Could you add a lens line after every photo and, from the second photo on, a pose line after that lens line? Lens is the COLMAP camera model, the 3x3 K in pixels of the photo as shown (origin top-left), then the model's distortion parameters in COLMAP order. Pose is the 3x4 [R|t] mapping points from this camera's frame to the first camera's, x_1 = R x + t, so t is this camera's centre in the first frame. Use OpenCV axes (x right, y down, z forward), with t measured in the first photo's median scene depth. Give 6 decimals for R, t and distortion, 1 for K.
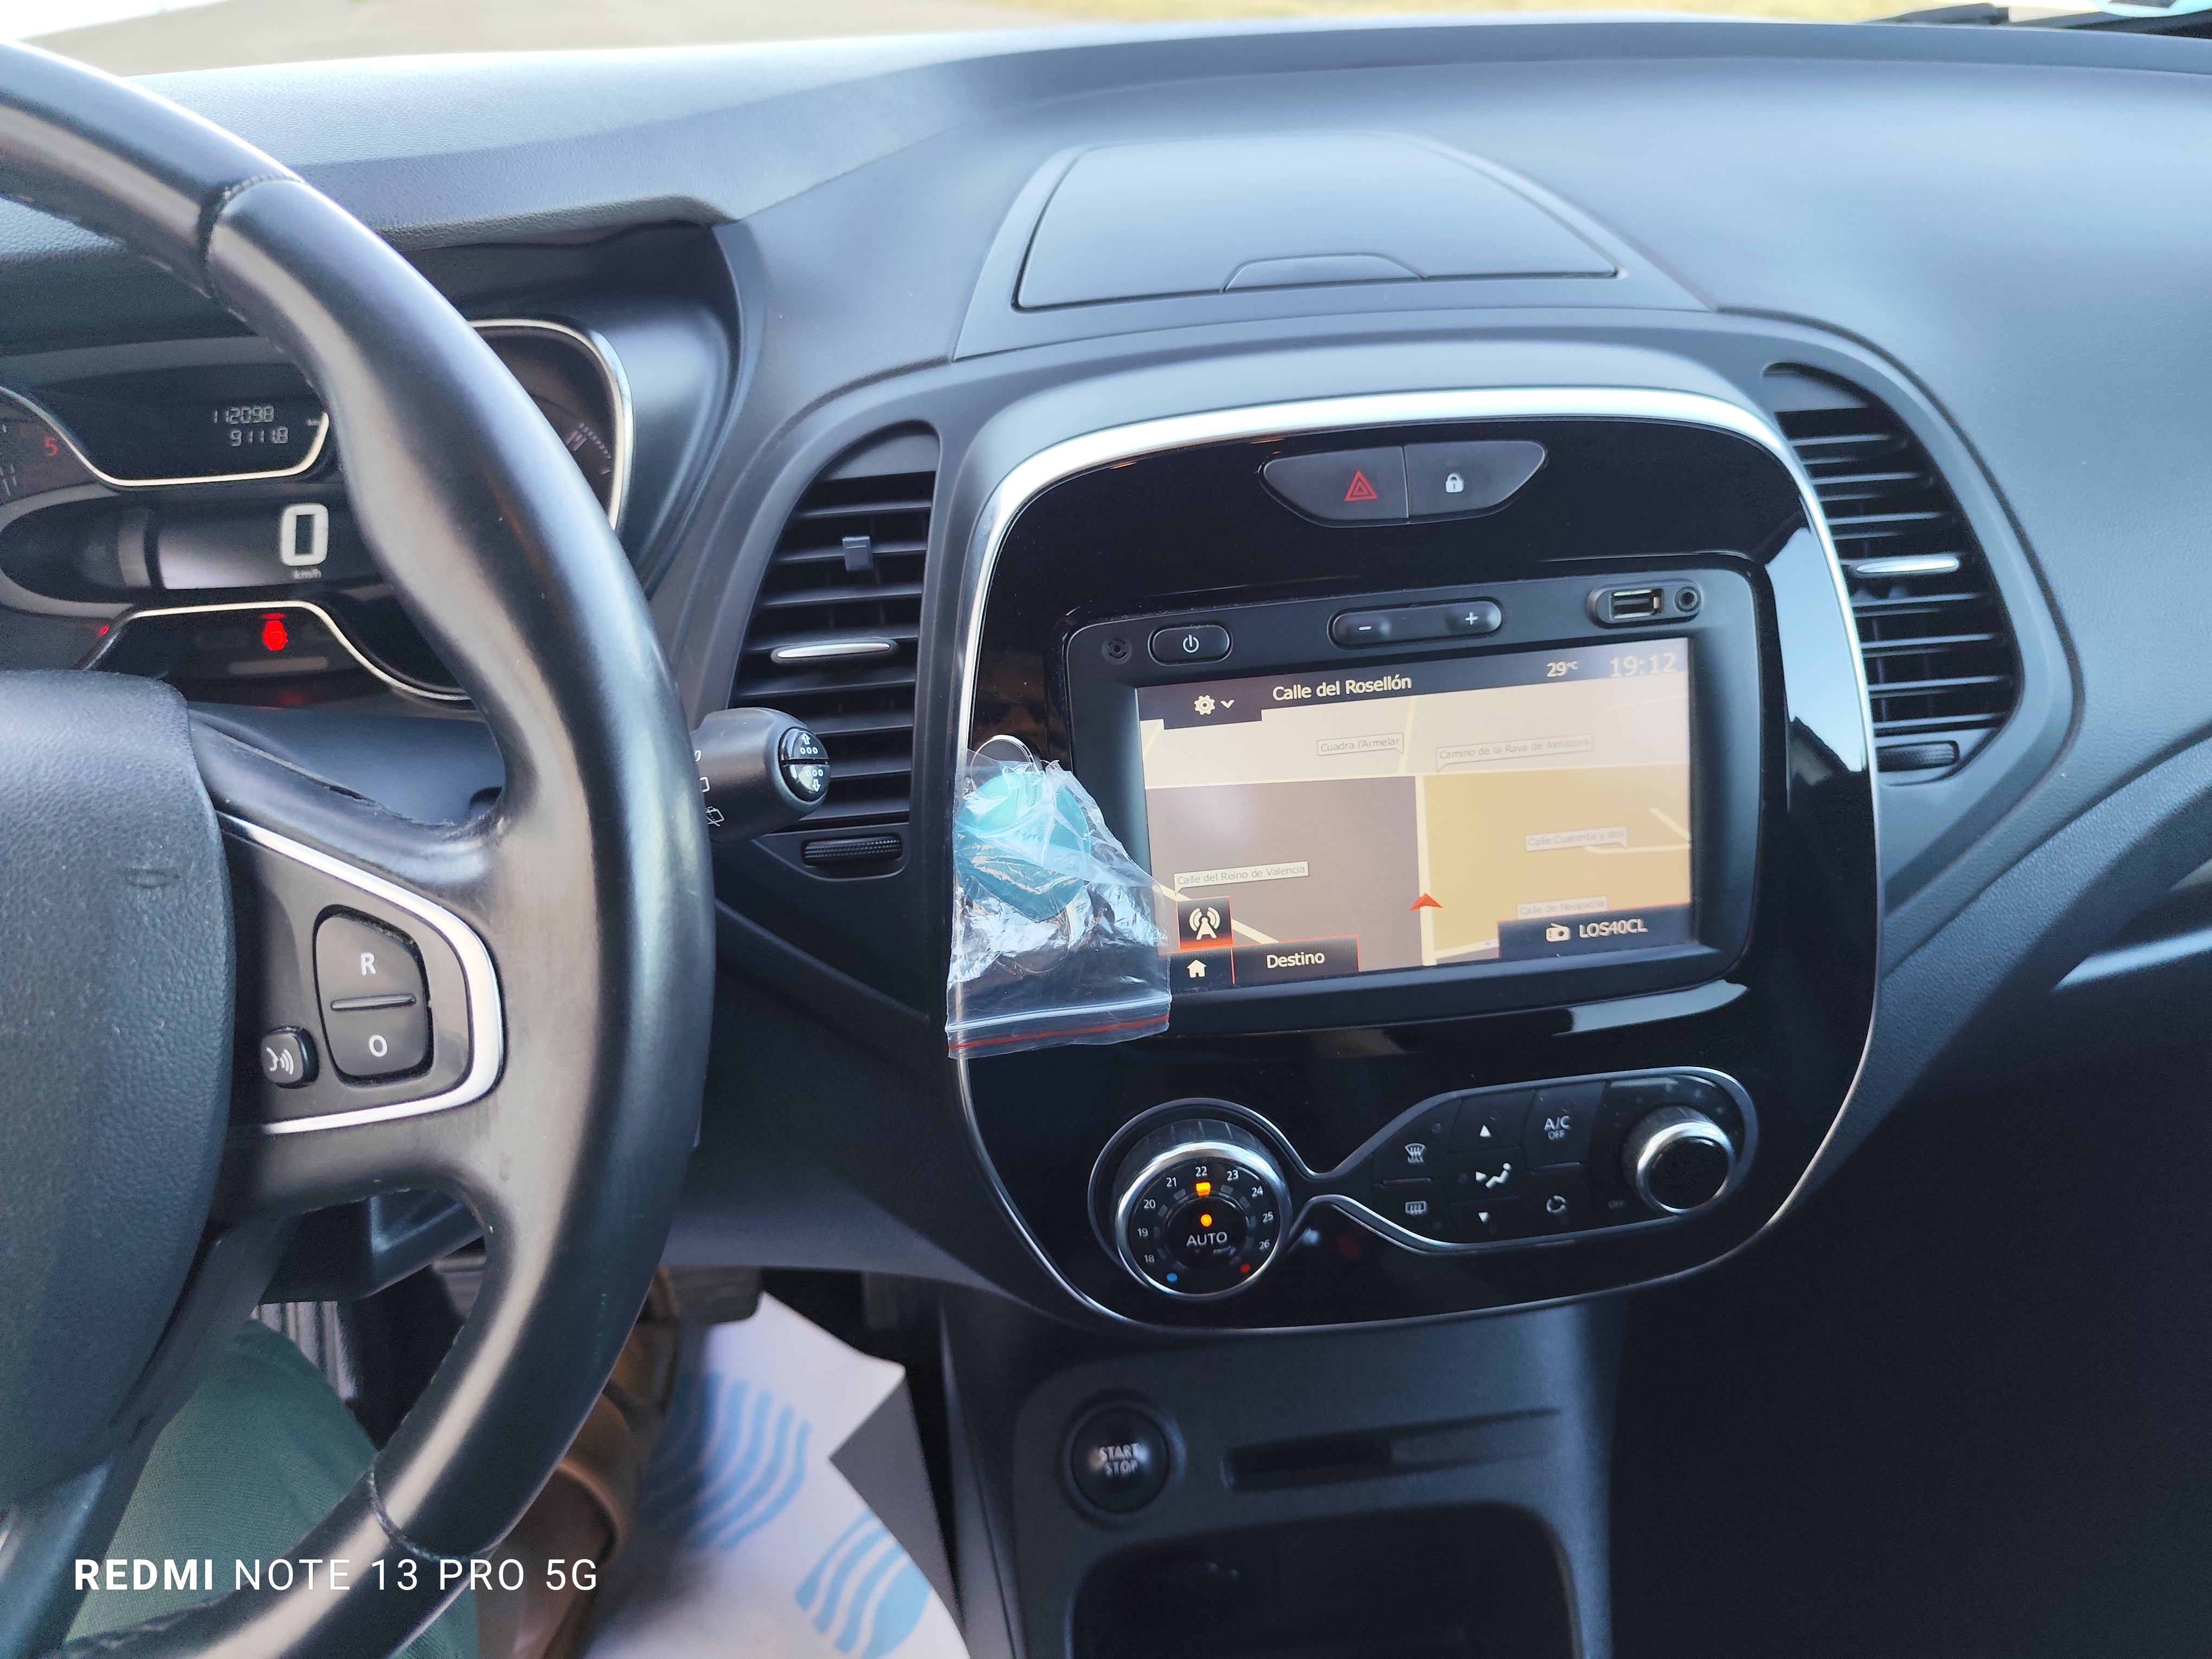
lens RADIAL K [[1590.8, 0, 1107.3], [0, 1590.8, 790.7], [0, 0, 1]] dist [0.034979, -0.046472]
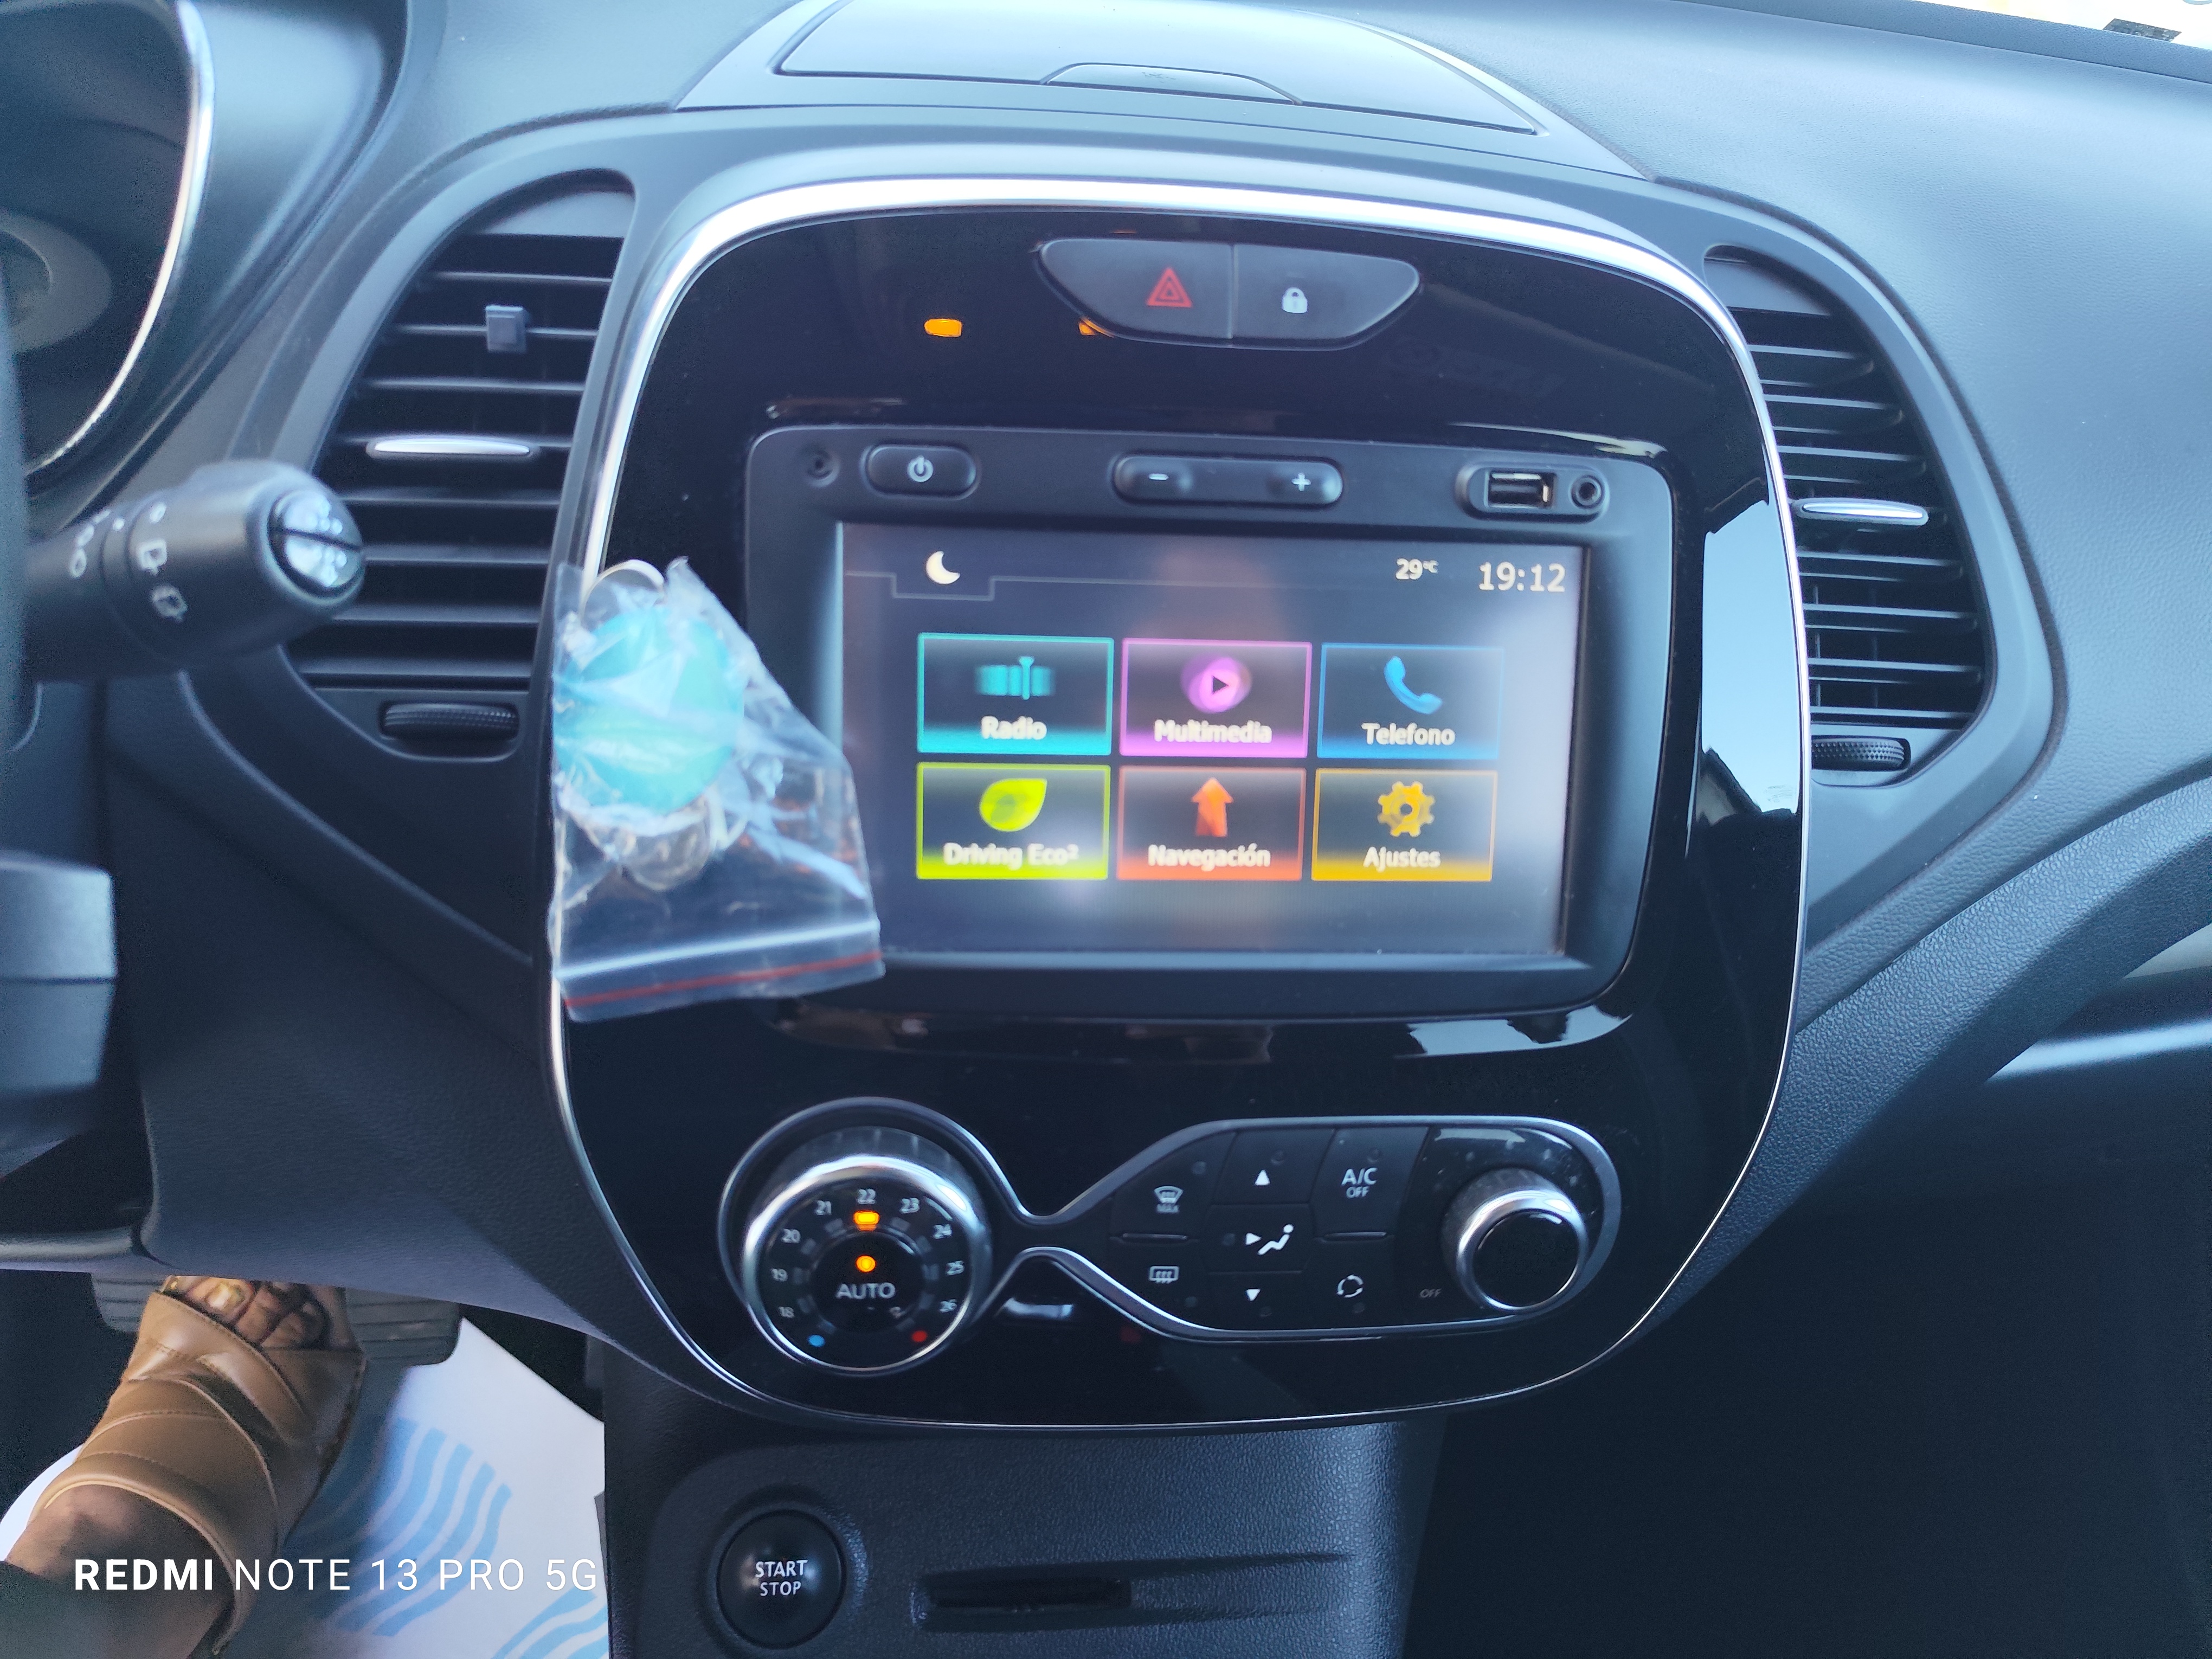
lens RADIAL K [[1524.7, 0, 1106.0], [0, 1524.7, 829.5], [0, 0, 1]] dist [0.030949, -0.037700]
pose [[0.994350, 0.097998, 0.040802, 0.116569], [-0.096249, 0.994435, -0.042830, 0.087247], [-0.044772, 0.038661, 0.998249, 0.277930]]
